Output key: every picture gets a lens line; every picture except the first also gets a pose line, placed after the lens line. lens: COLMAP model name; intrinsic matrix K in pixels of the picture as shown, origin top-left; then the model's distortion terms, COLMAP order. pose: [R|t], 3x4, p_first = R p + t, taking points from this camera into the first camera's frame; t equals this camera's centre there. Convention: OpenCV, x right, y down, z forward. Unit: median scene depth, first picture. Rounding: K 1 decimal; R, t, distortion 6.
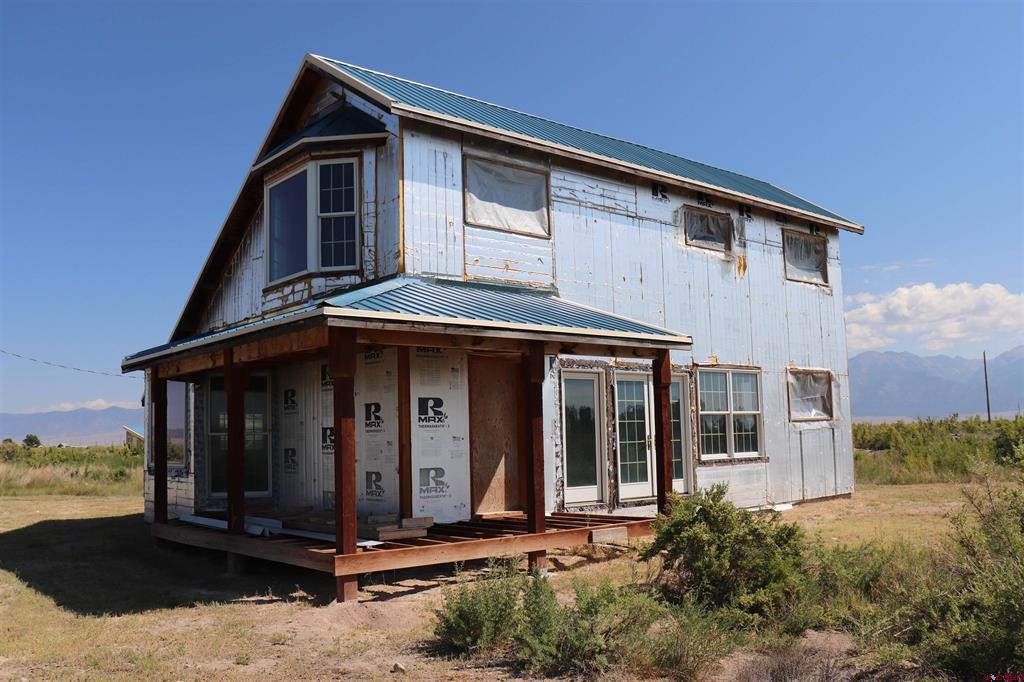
lens RADIAL K [[925.0, 0, 512.5], [0, 925.0, 346.9], [0, 0, 1]] dist [-0.056078, 0.001693]
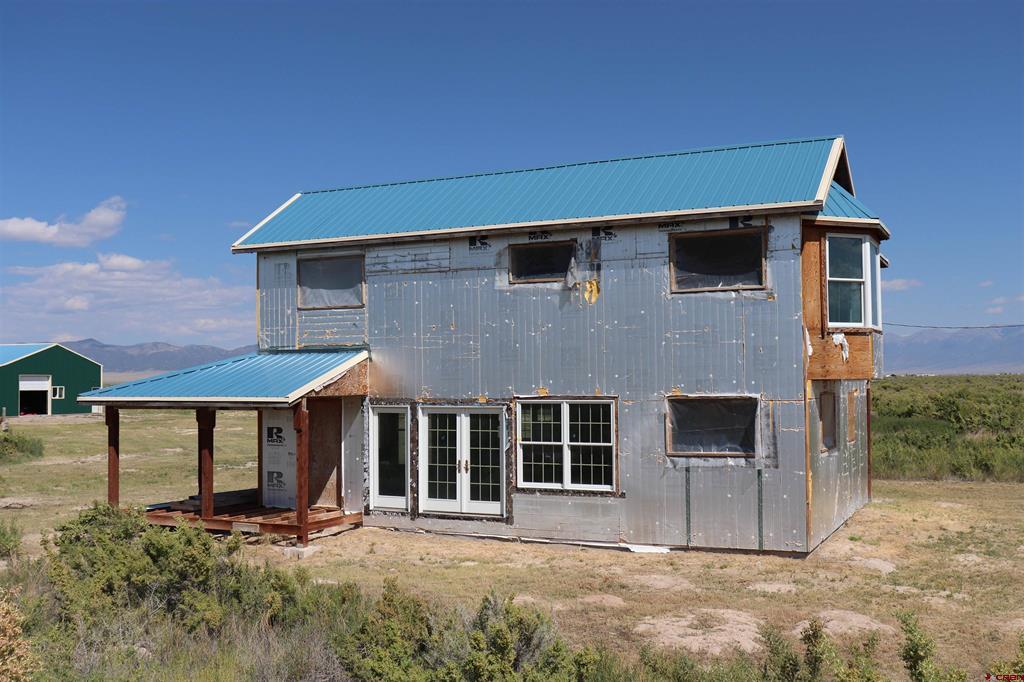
lens RADIAL K [[1121.7, 0, 512.0], [0, 1121.7, 337.0], [0, 0, 1]] dist [-0.025786, 0.000000]
pose [[0.362170, -0.002218, -0.932109, 1.437840], [0.096351, 0.994729, 0.035070, -0.098251], [0.927119, -0.102511, 0.360475, 0.552057]]
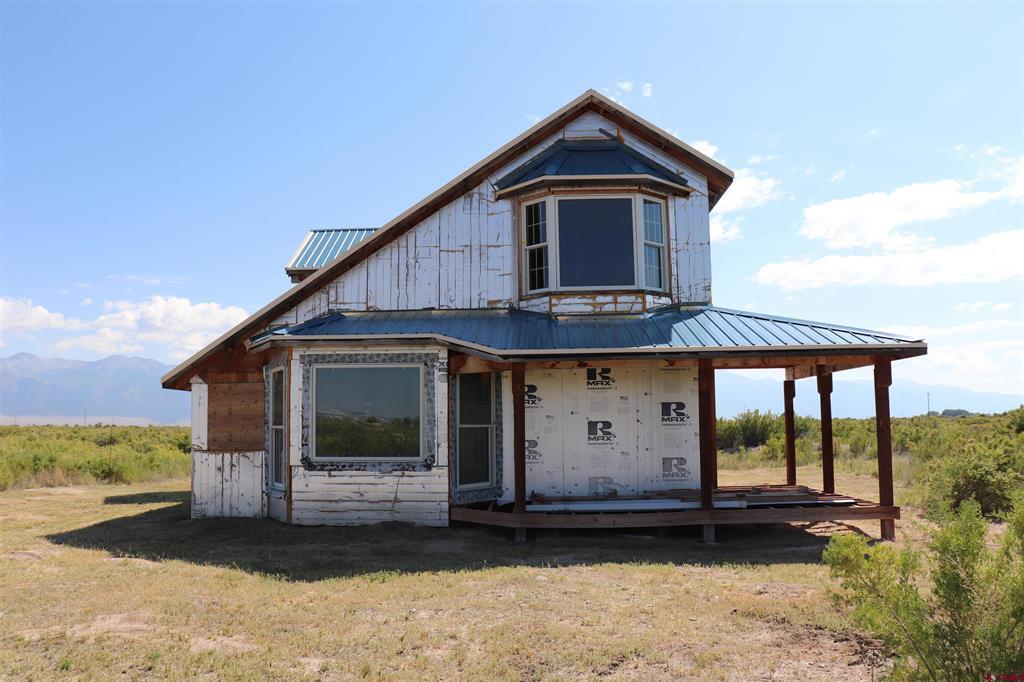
lens RADIAL K [[842.4, 0, 511.4], [0, 842.4, 343.9], [0, 0, 1]] dist [-0.000262, 0.000365]
pose [[0.635395, 0.088654, 0.767081, -0.871186], [-0.079519, 0.995619, -0.049198, 0.041928], [-0.768082, -0.029737, 0.639661, 0.335010]]
